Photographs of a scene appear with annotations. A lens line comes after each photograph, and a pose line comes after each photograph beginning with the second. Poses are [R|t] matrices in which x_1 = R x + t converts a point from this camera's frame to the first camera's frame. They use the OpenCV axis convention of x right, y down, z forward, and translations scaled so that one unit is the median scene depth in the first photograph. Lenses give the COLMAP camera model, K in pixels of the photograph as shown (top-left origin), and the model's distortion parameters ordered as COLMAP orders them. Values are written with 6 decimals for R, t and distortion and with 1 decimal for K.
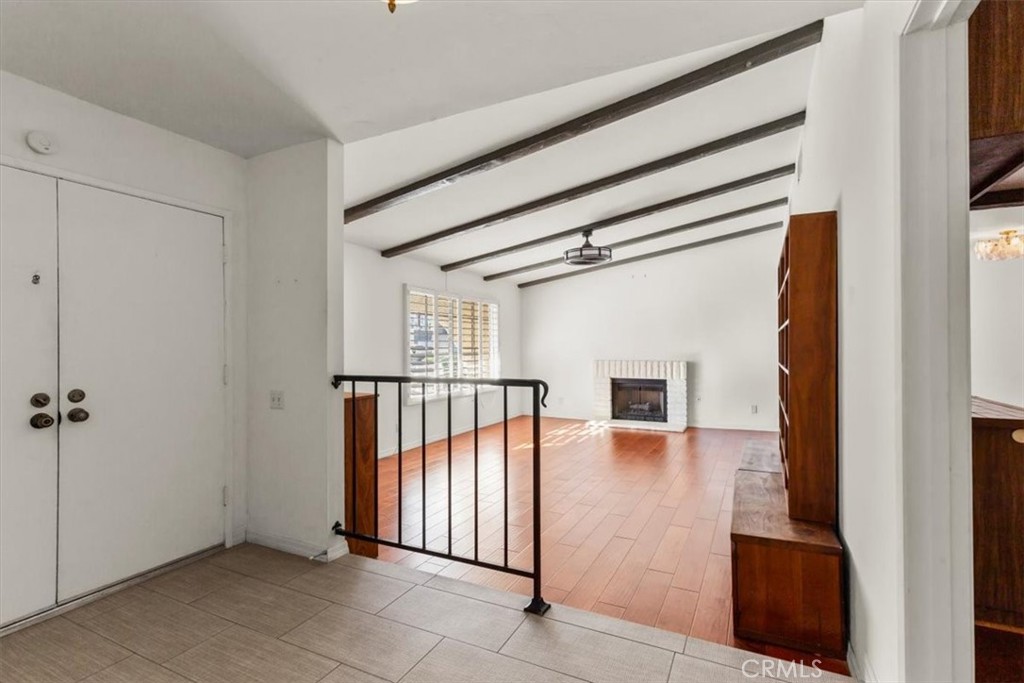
lens RADIAL K [[514.5, 0, 418.5], [0, 514.5, 344.6], [0, 0, 1]] dist [0.018472, 0.000200]
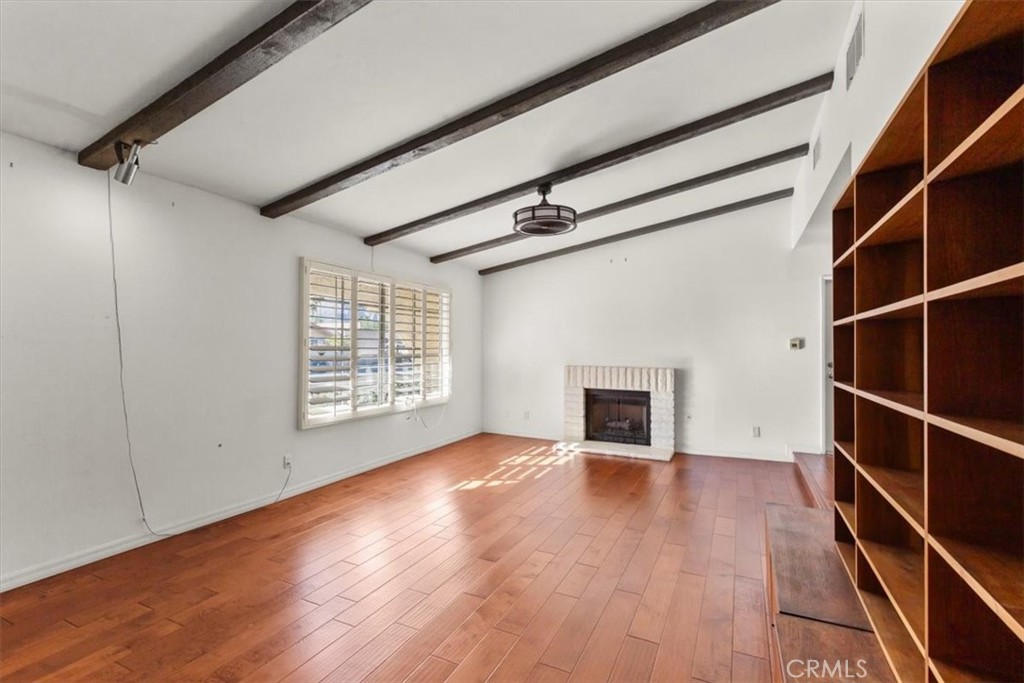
lens RADIAL K [[472.3, 0, 503.6], [0, 472.3, 338.7], [0, 0, 1]] dist [-0.000116, -0.000327]
pose [[0.990956, 0.010947, 0.133737, 0.158609], [-0.009193, 0.999864, -0.013725, 0.000133], [-0.133869, 0.012371, 0.990922, 0.310268]]
